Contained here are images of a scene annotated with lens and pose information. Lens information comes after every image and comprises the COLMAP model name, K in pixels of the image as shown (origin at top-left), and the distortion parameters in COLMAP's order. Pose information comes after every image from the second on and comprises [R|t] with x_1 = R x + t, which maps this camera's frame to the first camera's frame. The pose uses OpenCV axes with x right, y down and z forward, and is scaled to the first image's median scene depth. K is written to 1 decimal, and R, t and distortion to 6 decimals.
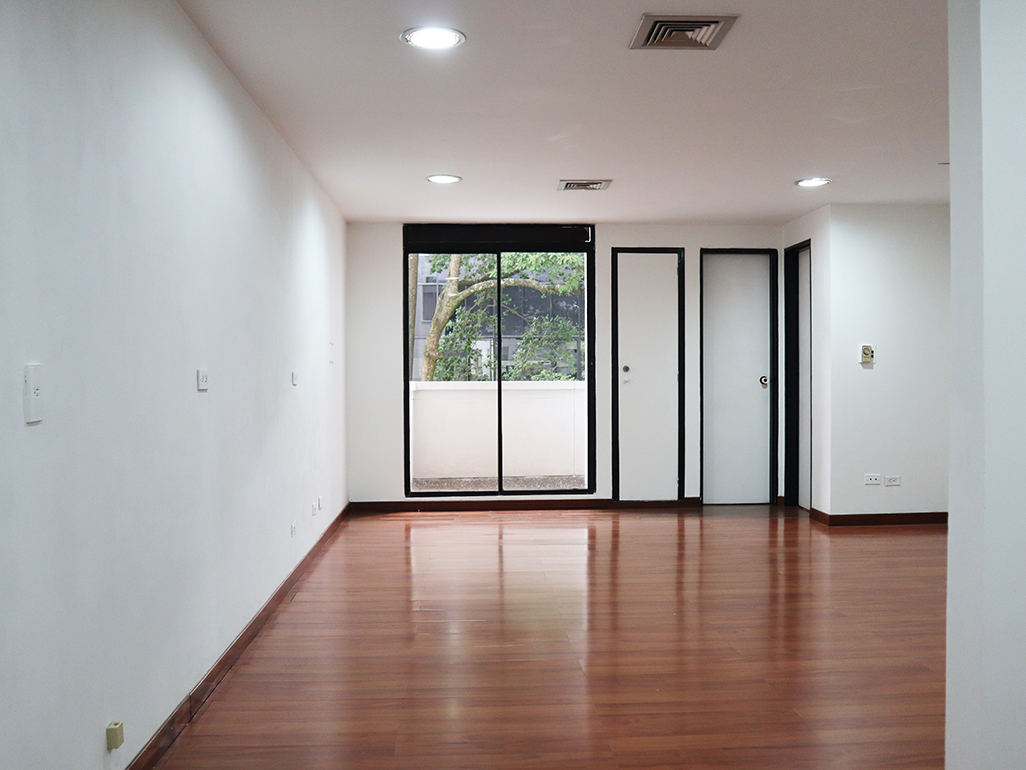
lens RADIAL K [[955.9, 0, 513.1], [0, 955.9, 415.8], [0, 0, 1]] dist [-0.083637, 0.004983]
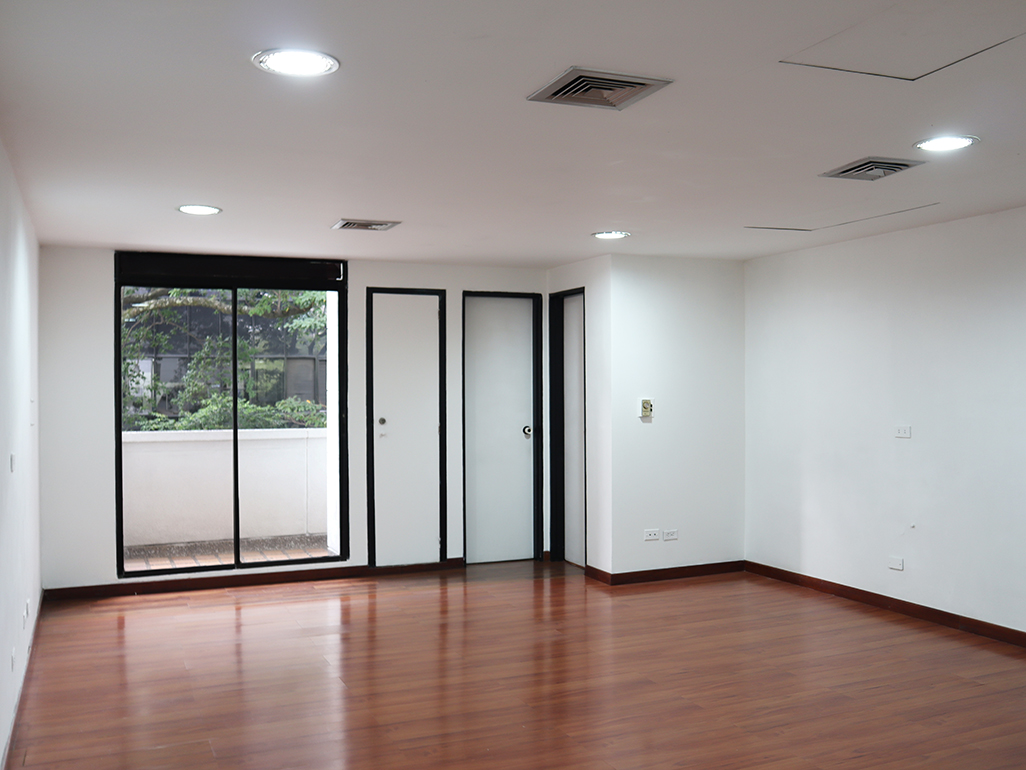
lens RADIAL K [[967.5, 0, 513.0], [0, 967.5, 385.0], [0, 0, 1]] dist [-0.110312, 0.147740]
pose [[0.927795, -0.009814, 0.372962, -0.107961], [0.022303, 0.999325, -0.029185, -0.054161], [-0.372424, 0.035396, 0.927388, 0.106554]]
